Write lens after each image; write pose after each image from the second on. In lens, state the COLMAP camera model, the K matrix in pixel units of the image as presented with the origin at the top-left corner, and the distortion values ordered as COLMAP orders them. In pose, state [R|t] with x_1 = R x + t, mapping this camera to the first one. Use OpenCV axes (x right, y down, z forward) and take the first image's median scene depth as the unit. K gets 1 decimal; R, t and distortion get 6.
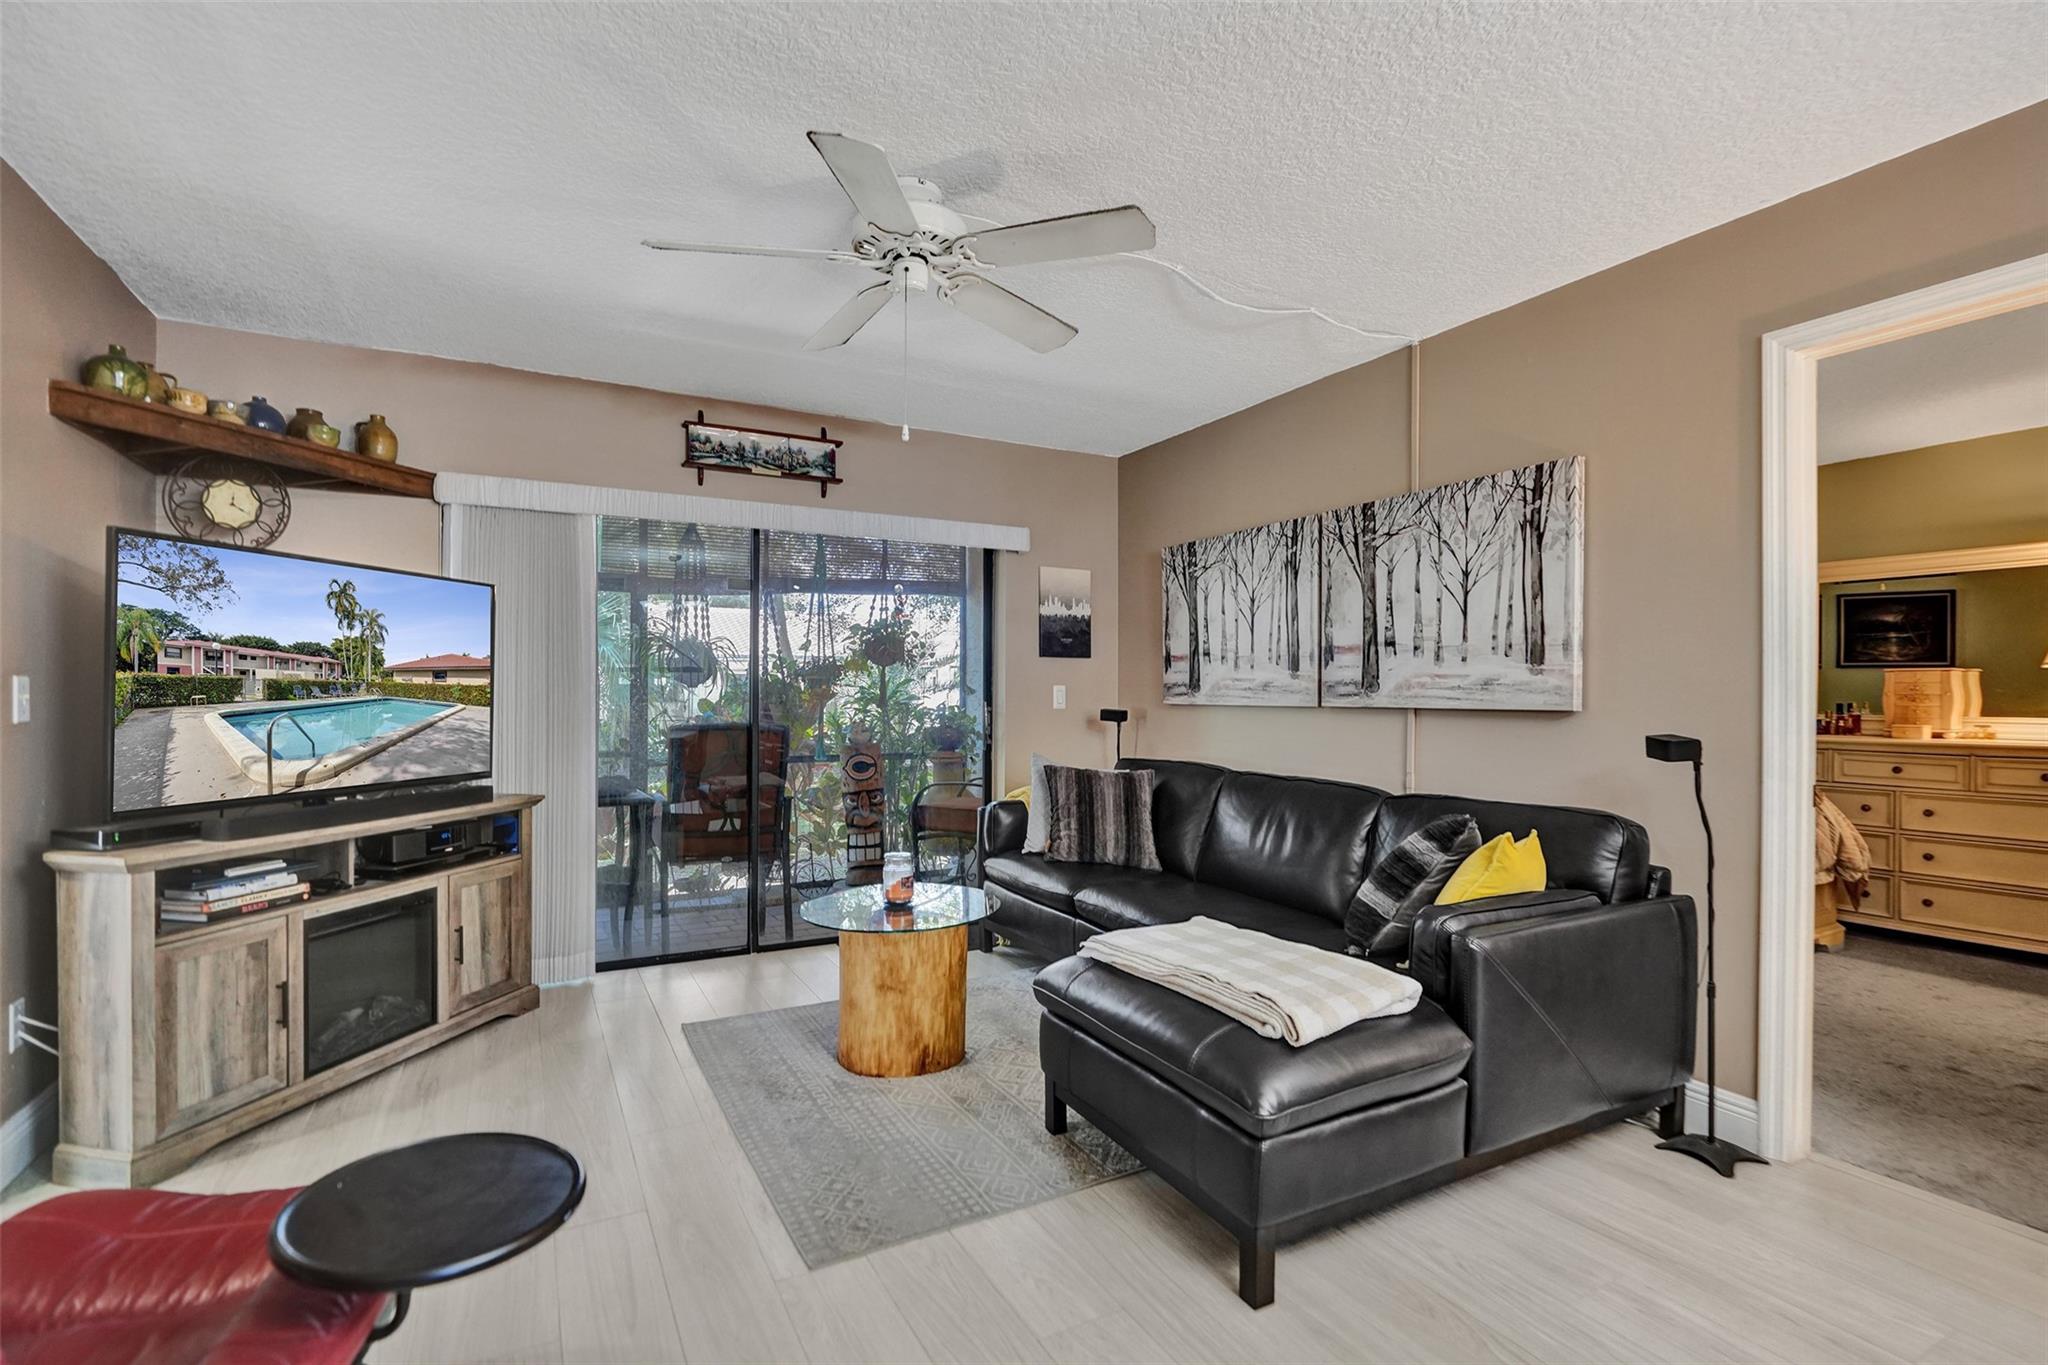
lens RADIAL K [[935.0, 0, 1032.3], [0, 935.0, 690.7], [0, 0, 1]] dist [0.001790, 0.000399]
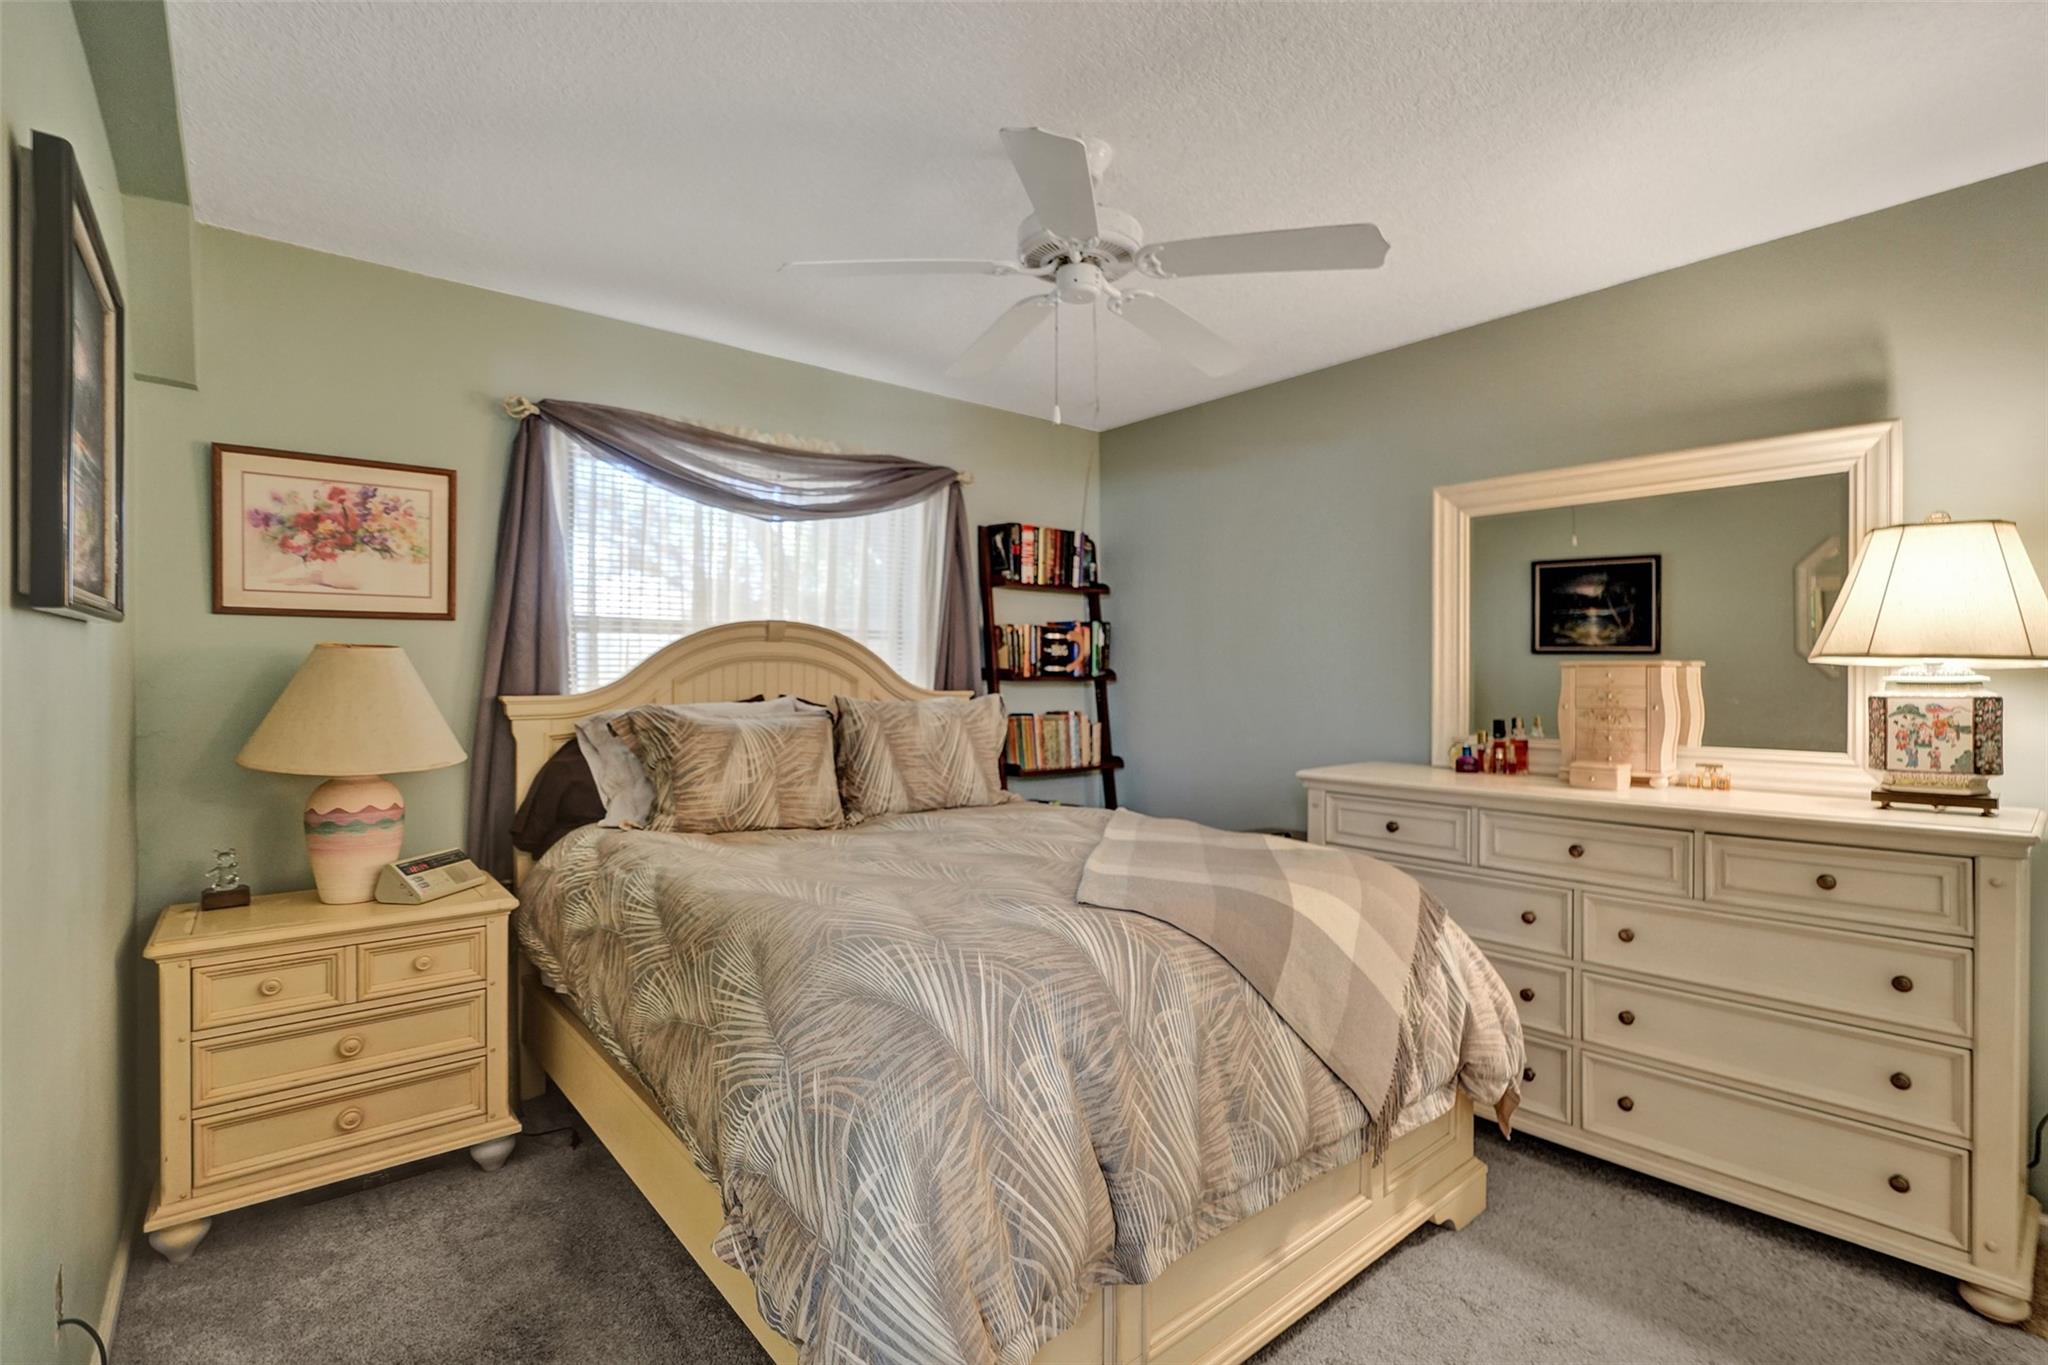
lens RADIAL K [[935.0, 0, 1025.5], [0, 935.0, 674.8], [0, 0, 1]] dist [0.001790, 0.000399]
pose [[0.983053, -0.004867, 0.183255, 0.529787], [0.004393, 0.999986, 0.002993, -0.020025], [-0.183267, -0.002137, 0.983061, 0.545880]]
